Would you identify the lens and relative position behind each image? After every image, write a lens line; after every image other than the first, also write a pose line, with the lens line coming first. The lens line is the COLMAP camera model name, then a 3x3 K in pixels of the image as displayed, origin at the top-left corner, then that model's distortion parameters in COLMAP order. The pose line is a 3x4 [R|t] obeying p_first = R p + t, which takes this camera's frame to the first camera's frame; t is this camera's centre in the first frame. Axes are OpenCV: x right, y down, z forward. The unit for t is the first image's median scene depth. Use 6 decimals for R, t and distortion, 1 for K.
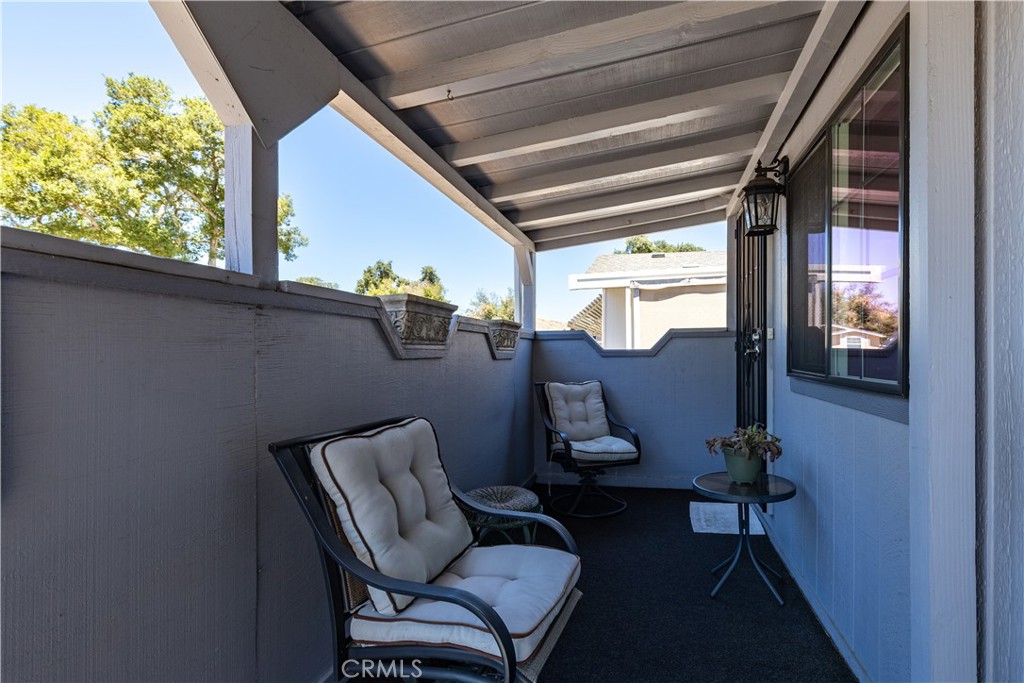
lens RADIAL K [[477.8, 0, 512.0], [0, 477.8, 341.5], [0, 0, 1]] dist [0.002469, 0.000260]
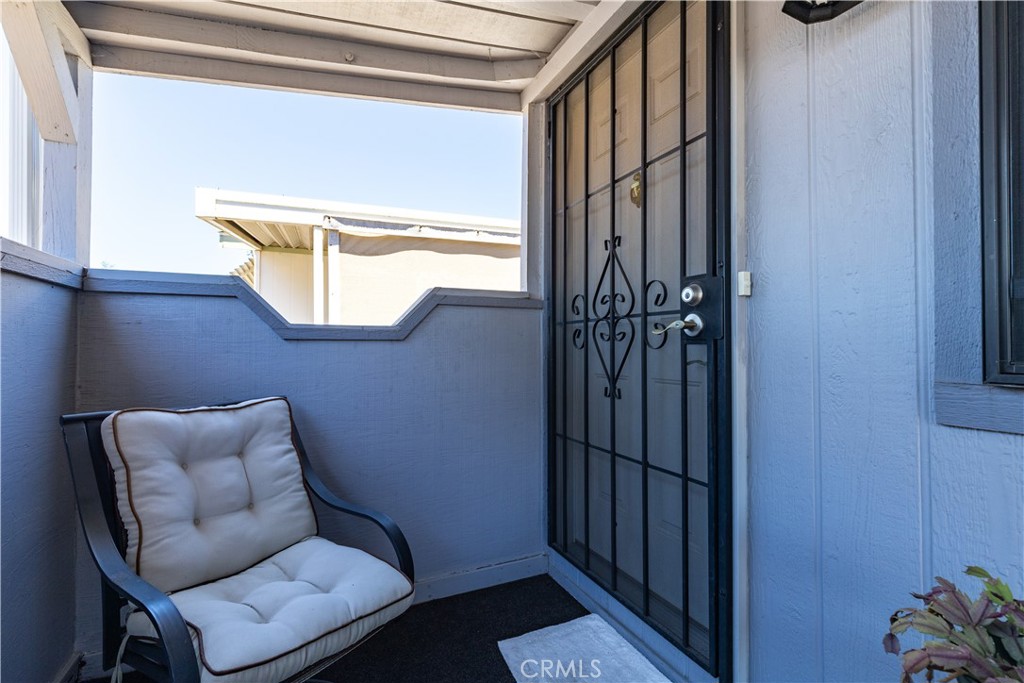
lens RADIAL K [[457.5, 0, 516.2], [0, 457.5, 349.9], [0, 0, 1]] dist [0.000683, 0.000132]
pose [[0.745443, 0.007253, 0.666530, 0.070500], [-0.025088, 0.999538, 0.017182, 0.030523], [-0.666098, -0.029530, 0.745280, 0.583388]]
